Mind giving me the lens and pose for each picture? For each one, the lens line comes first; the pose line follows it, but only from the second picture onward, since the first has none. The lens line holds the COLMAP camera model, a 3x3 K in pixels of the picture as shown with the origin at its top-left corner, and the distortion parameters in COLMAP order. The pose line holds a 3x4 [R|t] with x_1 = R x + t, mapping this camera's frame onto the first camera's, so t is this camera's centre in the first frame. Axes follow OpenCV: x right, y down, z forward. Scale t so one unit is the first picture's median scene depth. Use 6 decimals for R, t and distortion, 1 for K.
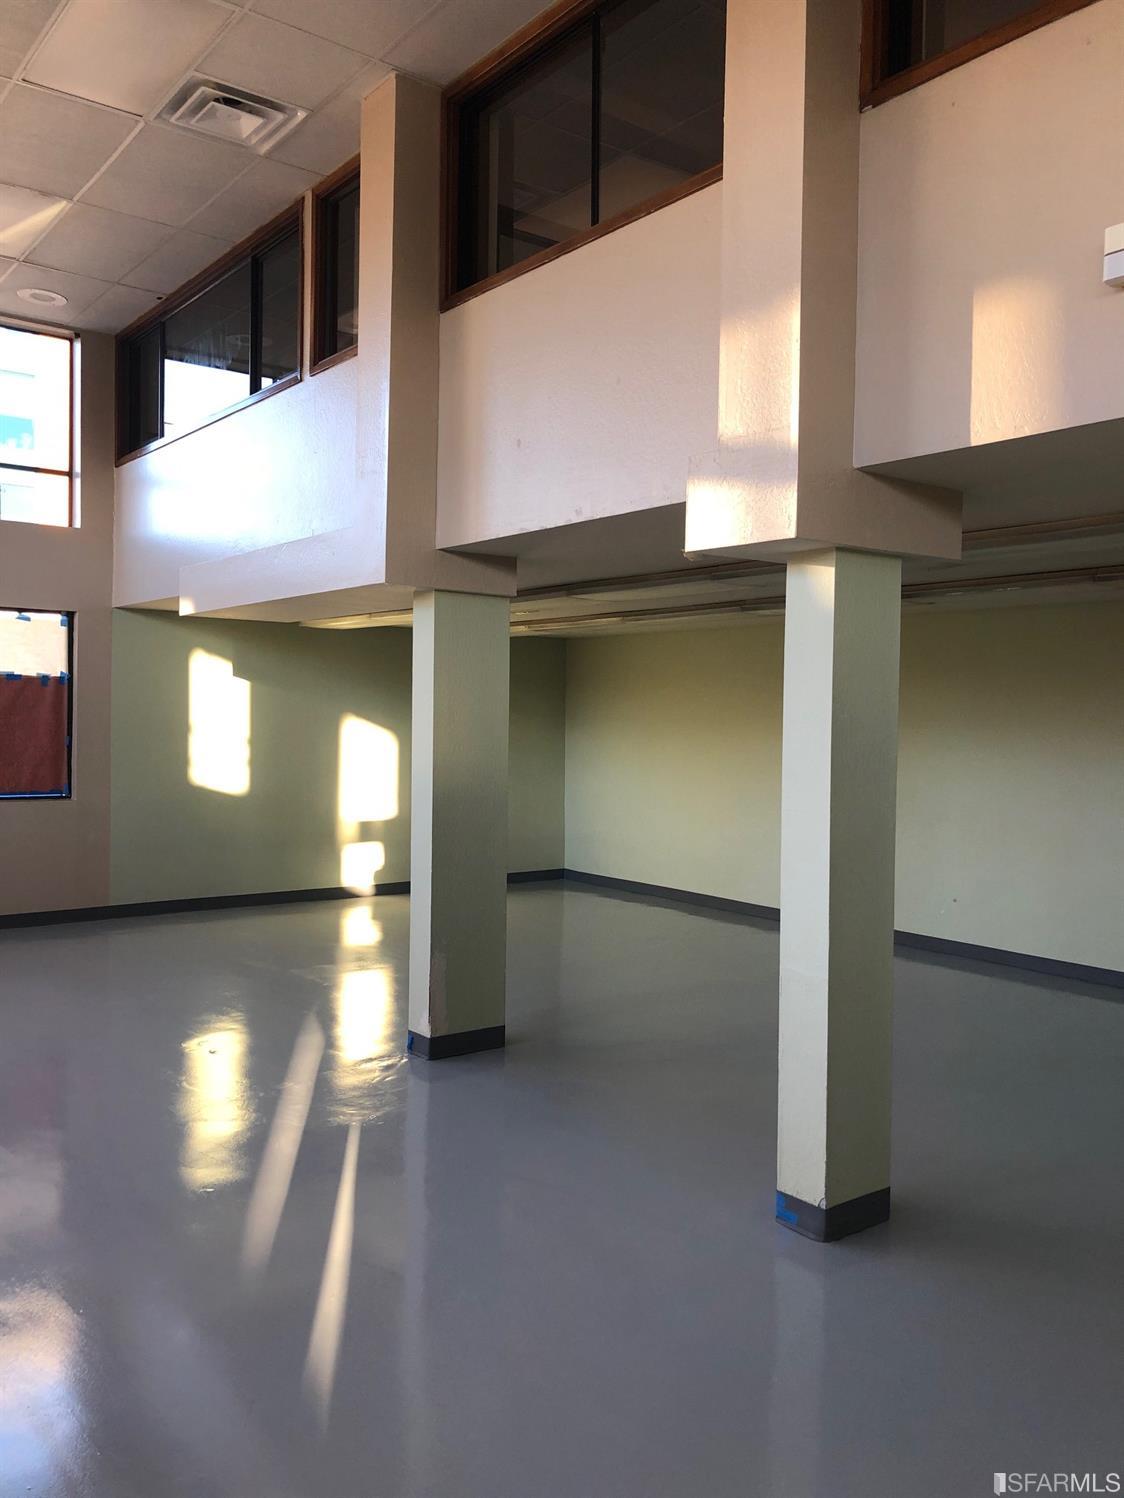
lens RADIAL K [[1199.0, 0, 585.7], [0, 1199.0, 741.4], [0, 0, 1]] dist [0.005277, 0.001964]
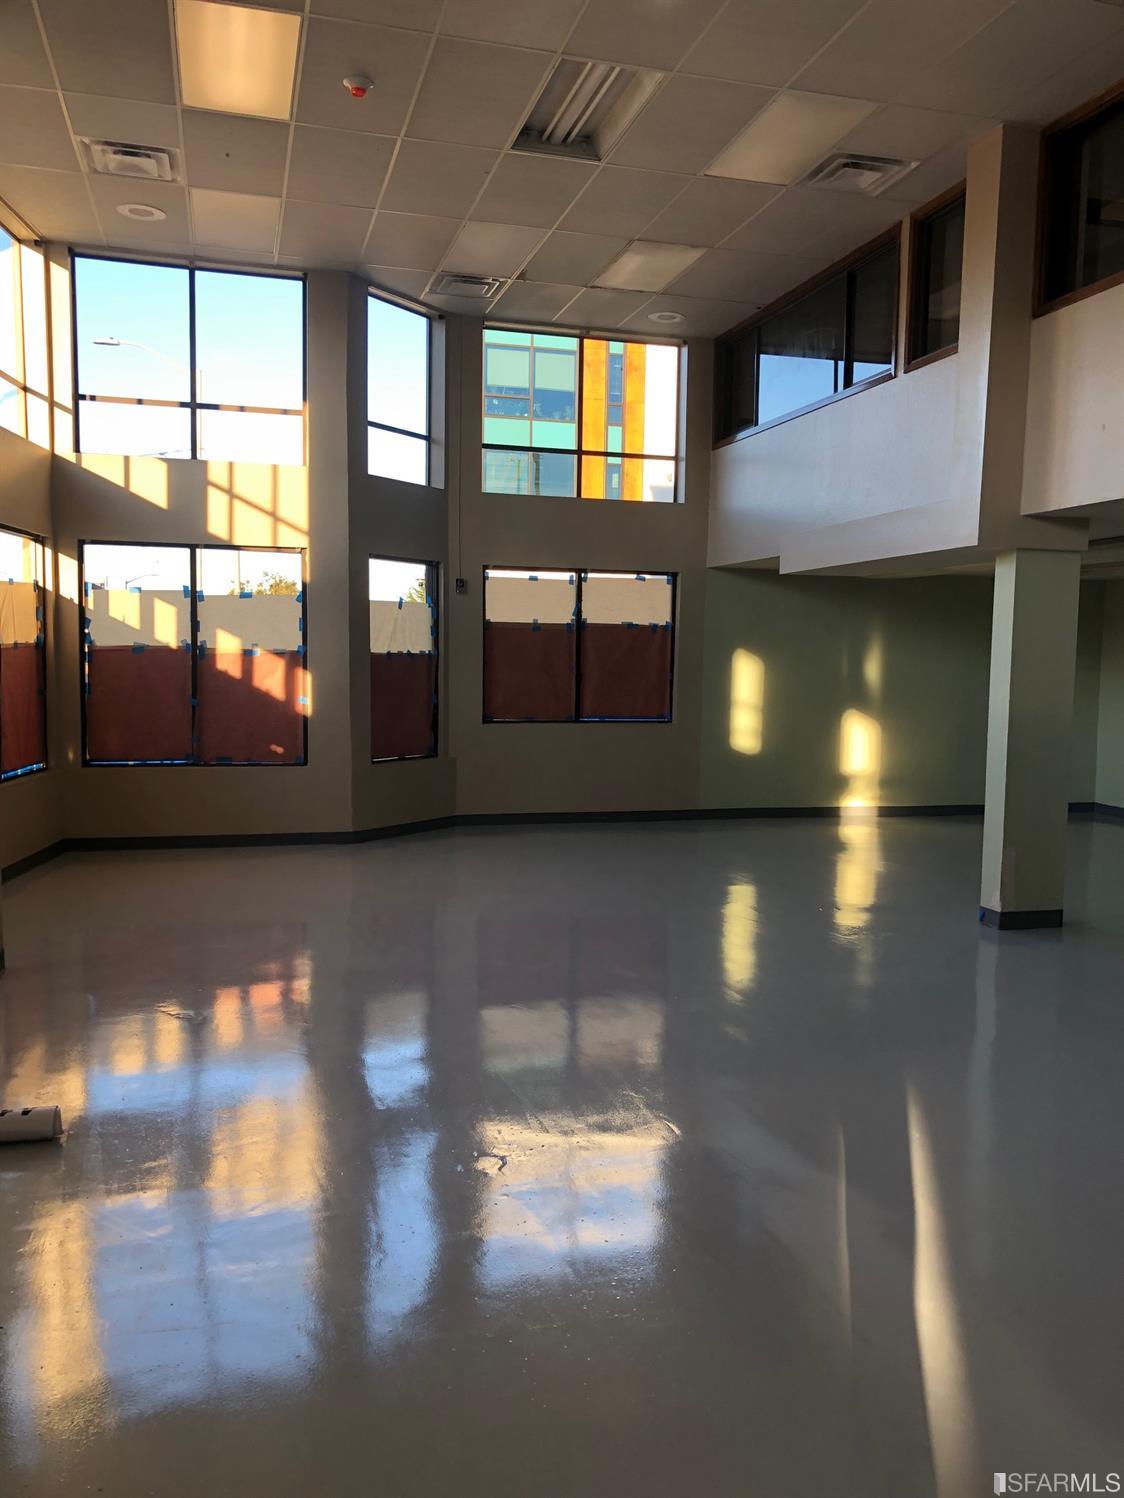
lens RADIAL K [[1202.0, 0, 566.3], [0, 1202.0, 773.5], [0, 0, 1]] dist [0.003683, 0.001554]
pose [[0.916523, 0.034487, -0.398494, -0.048800], [-0.005280, 0.997232, 0.074161, 0.012379], [0.399948, -0.065866, 0.914168, -0.308346]]
